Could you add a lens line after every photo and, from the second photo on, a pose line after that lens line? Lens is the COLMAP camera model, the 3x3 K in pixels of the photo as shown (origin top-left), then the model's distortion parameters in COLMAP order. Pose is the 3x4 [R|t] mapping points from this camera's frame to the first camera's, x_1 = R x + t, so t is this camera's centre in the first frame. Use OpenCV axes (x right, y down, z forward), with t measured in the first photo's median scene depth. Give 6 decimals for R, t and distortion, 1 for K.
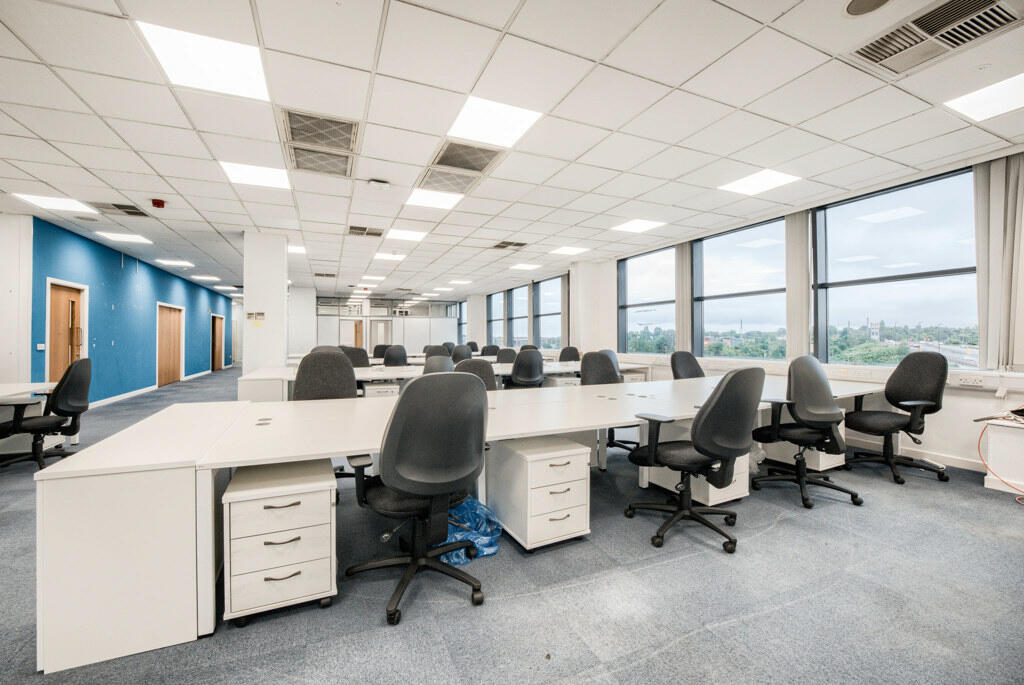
lens RADIAL K [[389.5, 0, 512.0], [0, 389.5, 342.5], [0, 0, 1]] dist [-0.023529, -0.000048]
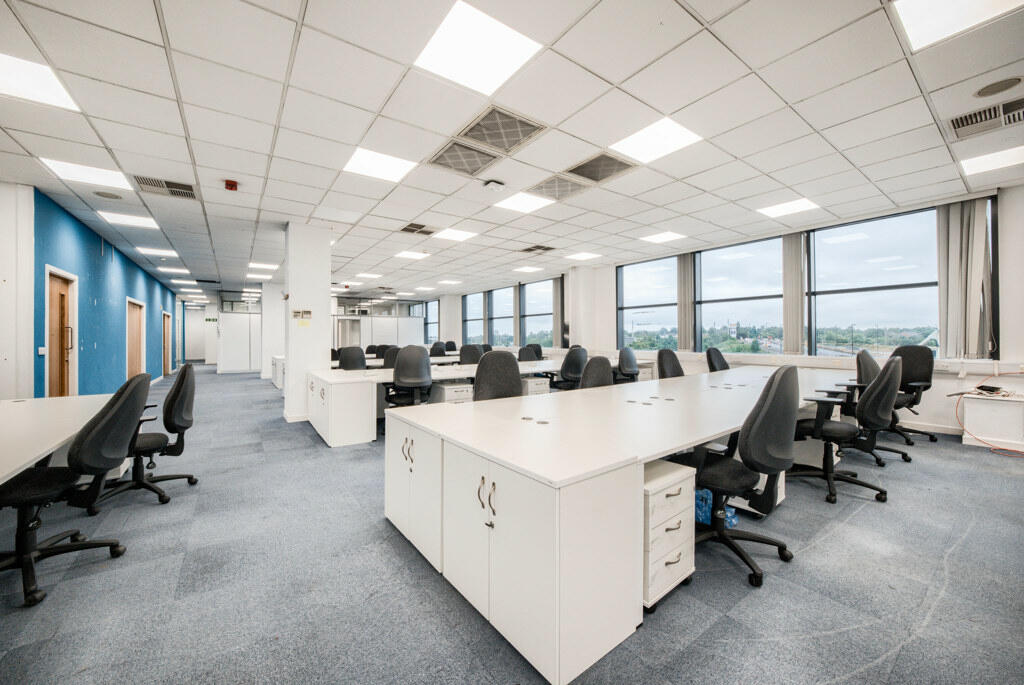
lens RADIAL K [[380.8, 0, 473.0], [0, 380.8, 343.4], [0, 0, 1]] dist [-0.016224, 0.000229]
pose [[0.978930, -0.009053, 0.203995, -0.508096], [0.008318, 0.999955, 0.004456, -0.000088], [-0.204026, -0.002665, 0.978962, 0.030500]]
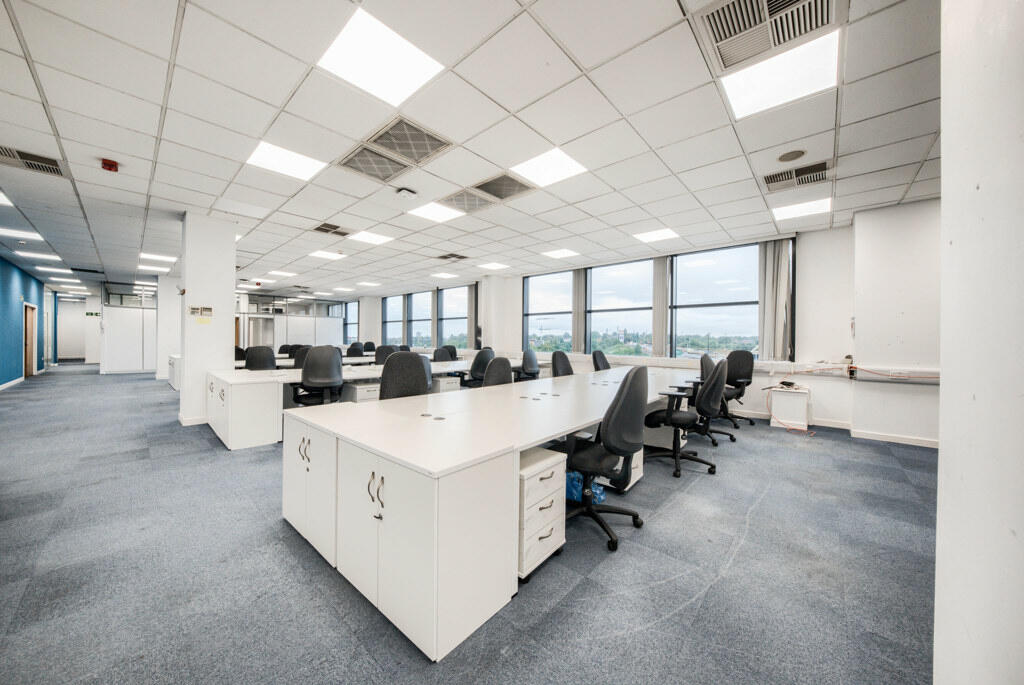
lens RADIAL K [[360.1, 0, 473.5], [0, 360.1, 348.2], [0, 0, 1]] dist [-0.022525, 0.005690]
pose [[0.915842, -0.000574, 0.401538, -0.478757], [-0.005659, 0.999881, 0.014336, -0.000255], [-0.401498, -0.015402, 0.915730, 0.017450]]
